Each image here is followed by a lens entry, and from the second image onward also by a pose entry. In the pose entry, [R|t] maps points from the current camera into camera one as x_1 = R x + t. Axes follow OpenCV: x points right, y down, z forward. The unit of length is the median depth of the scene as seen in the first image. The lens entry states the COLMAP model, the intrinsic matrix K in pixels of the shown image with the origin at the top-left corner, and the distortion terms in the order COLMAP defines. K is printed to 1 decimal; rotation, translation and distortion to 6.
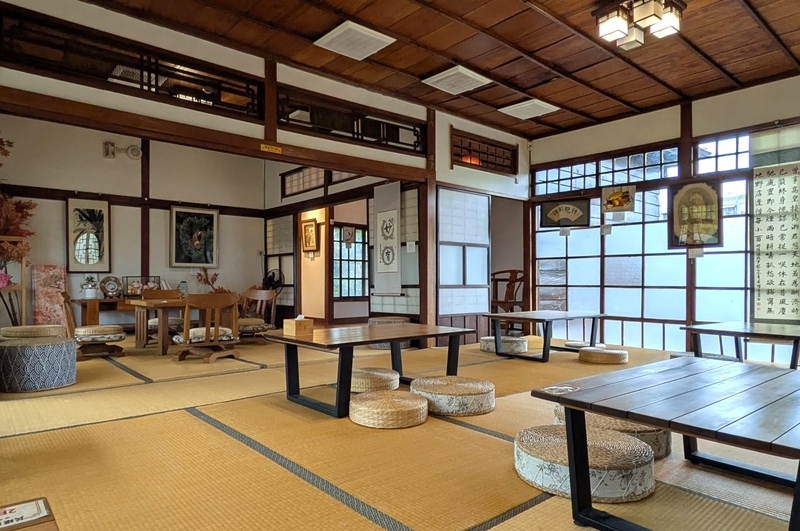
lens RADIAL K [[503.1, 0, 399.8], [0, 503.1, 271.7], [0, 0, 1]] dist [0.007315, -0.003569]
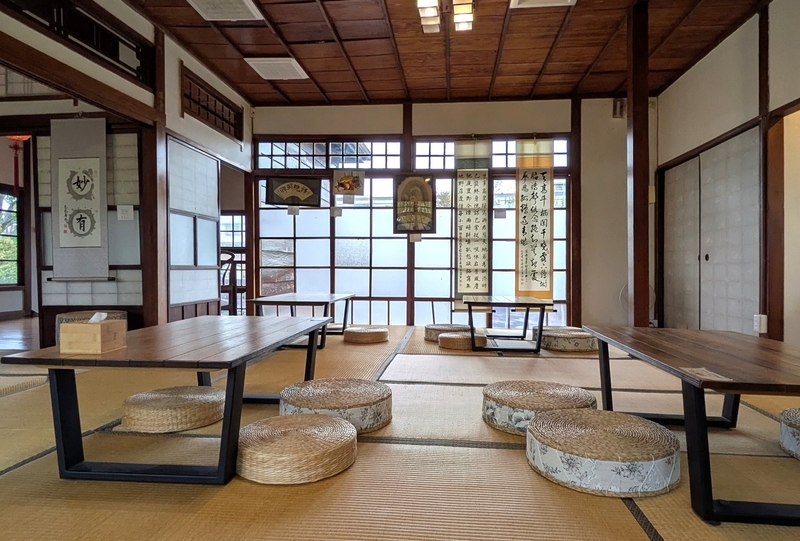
lens RADIAL K [[477.6, 0, 403.7], [0, 477.6, 269.2], [0, 0, 1]] dist [0.003911, -0.000186]
pose [[0.711813, -0.002041, 0.702366, -0.179100], [-0.014008, 0.999756, 0.017101, 0.014921], [-0.702230, -0.022012, 0.711610, 0.232059]]
